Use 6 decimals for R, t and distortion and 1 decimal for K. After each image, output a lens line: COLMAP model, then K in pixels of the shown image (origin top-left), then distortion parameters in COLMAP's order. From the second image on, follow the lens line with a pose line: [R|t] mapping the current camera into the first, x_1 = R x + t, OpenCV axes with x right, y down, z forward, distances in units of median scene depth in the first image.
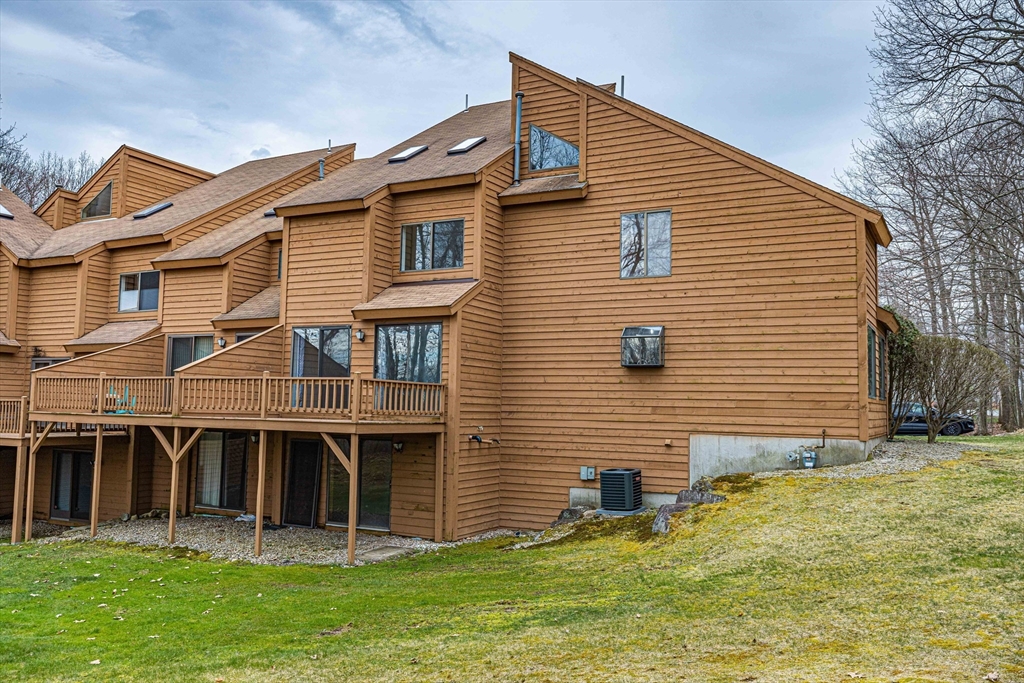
lens RADIAL K [[873.9, 0, 511.7], [0, 873.9, 341.3], [0, 0, 1]] dist [-0.015594, -0.006163]
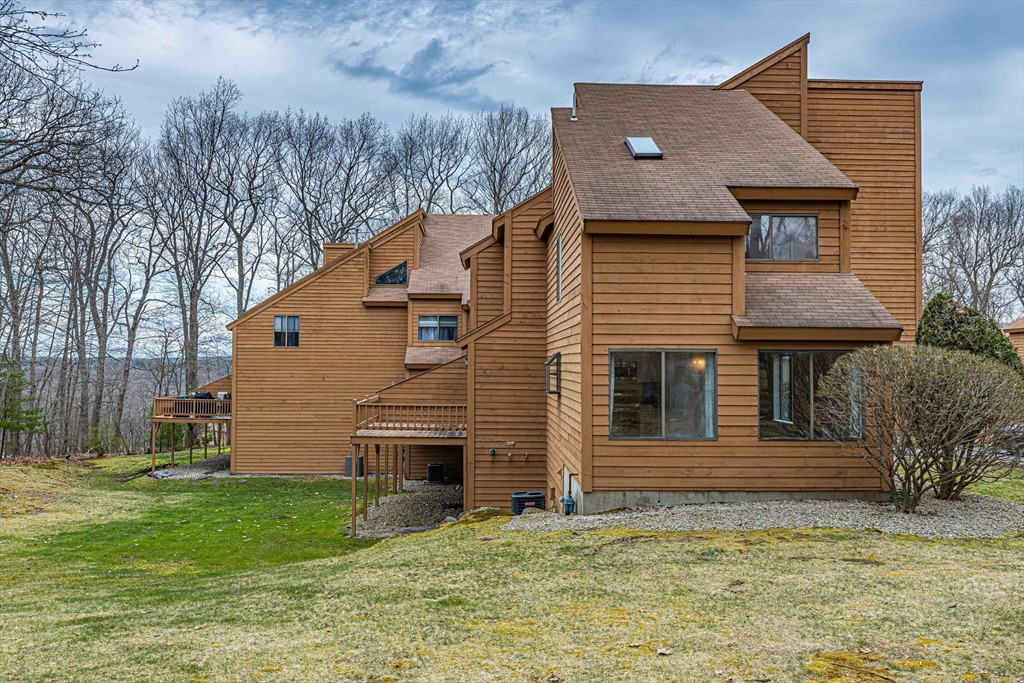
lens RADIAL K [[873.9, 0, 513.5], [0, 873.9, 342.2], [0, 0, 1]] dist [-0.015594, -0.006163]
pose [[0.483443, -0.035859, -0.874641, 0.937801], [0.076404, 0.997076, 0.001352, -0.032118], [0.872035, -0.067479, 0.484769, 0.442876]]
